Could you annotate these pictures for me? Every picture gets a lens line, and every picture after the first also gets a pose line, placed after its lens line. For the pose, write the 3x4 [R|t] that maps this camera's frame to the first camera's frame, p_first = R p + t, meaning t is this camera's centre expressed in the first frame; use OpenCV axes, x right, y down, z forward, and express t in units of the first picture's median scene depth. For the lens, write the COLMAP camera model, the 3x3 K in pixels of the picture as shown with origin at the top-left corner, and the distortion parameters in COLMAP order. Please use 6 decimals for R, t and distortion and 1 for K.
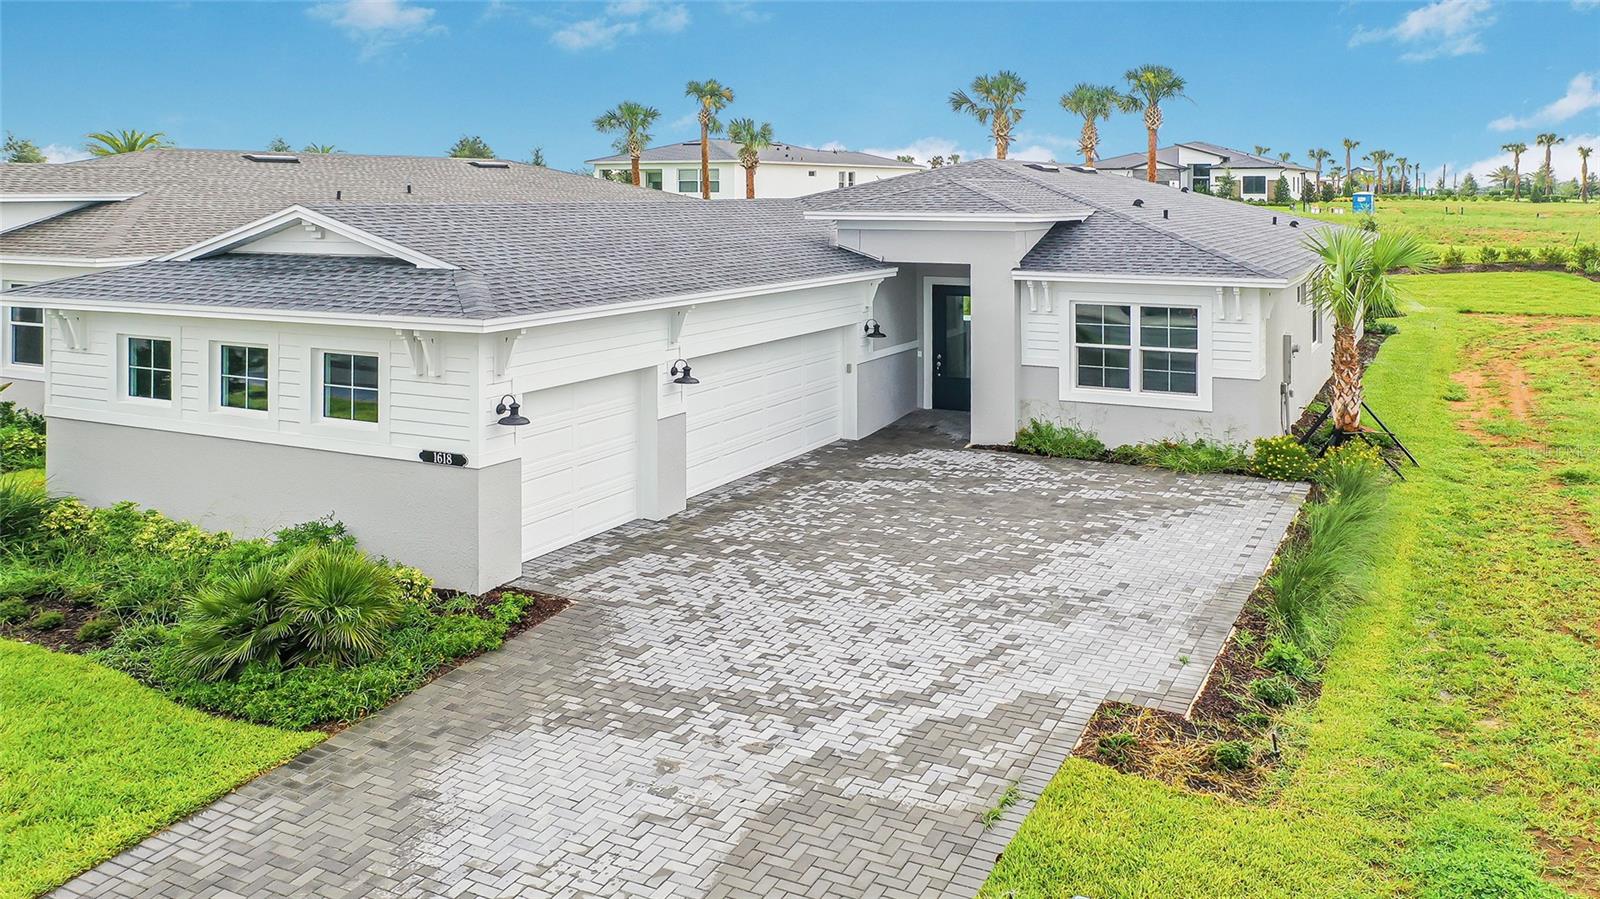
lens RADIAL K [[1309.7, 0, 799.8], [0, 1309.7, 373.2], [0, 0, 1]] dist [0.011303, 0.003001]
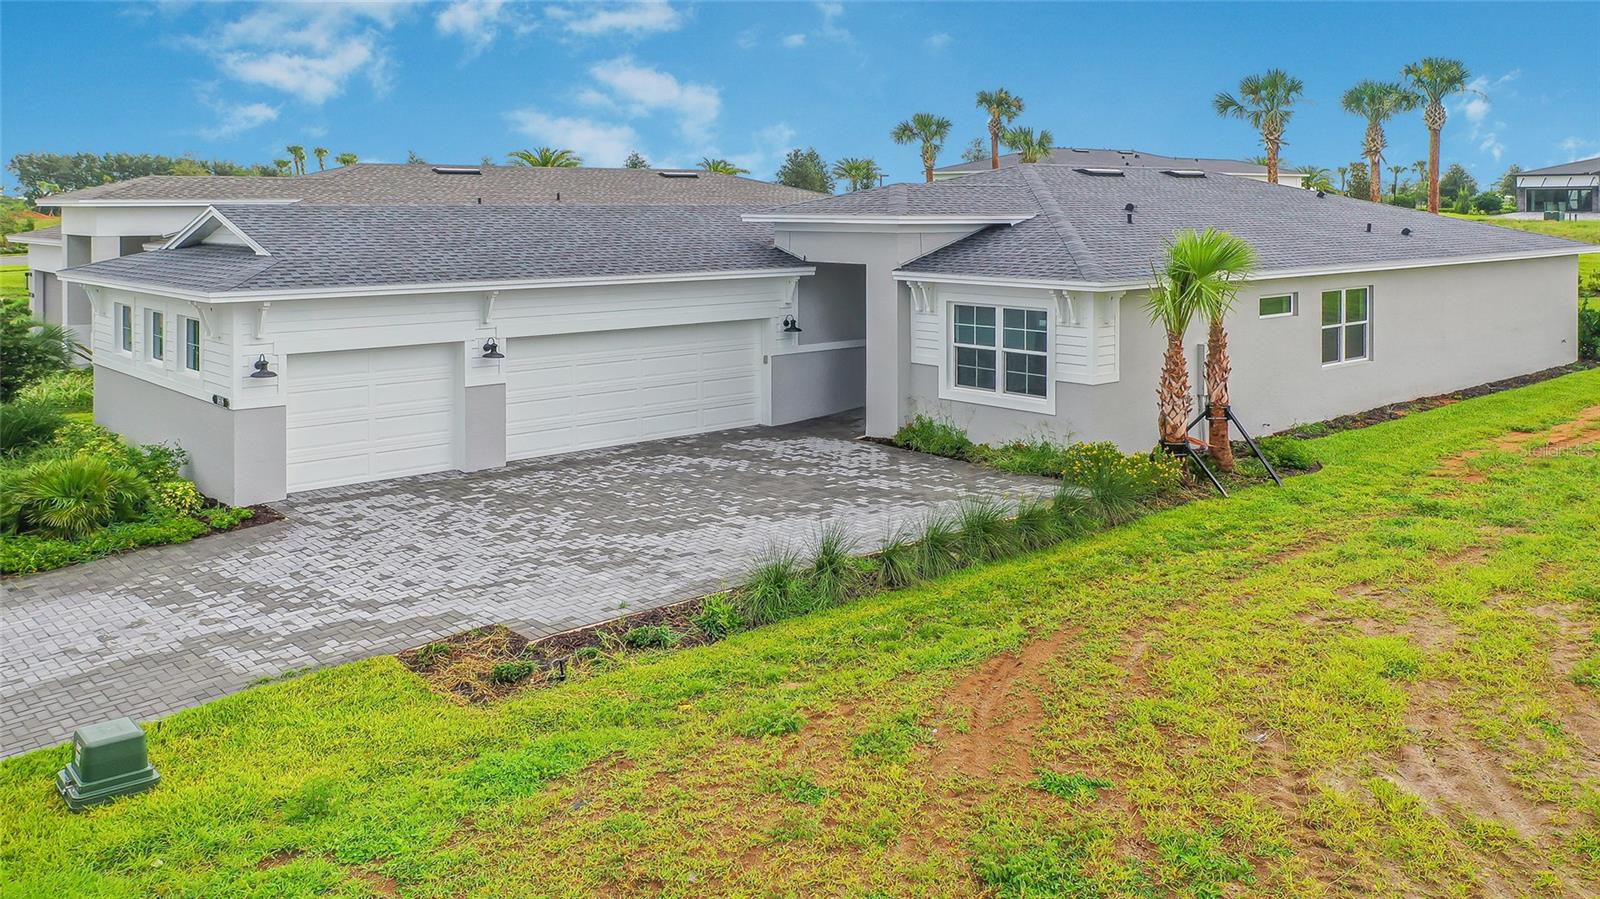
lens RADIAL K [[1287.8, 0, 800.0], [0, 1287.8, 449.5], [0, 0, 1]] dist [0.003994, 0.004296]
pose [[0.932575, 0.066662, -0.354768, 0.458700], [-0.048604, 0.997039, 0.059581, 0.005844], [0.357690, -0.038320, 0.933054, 0.013779]]
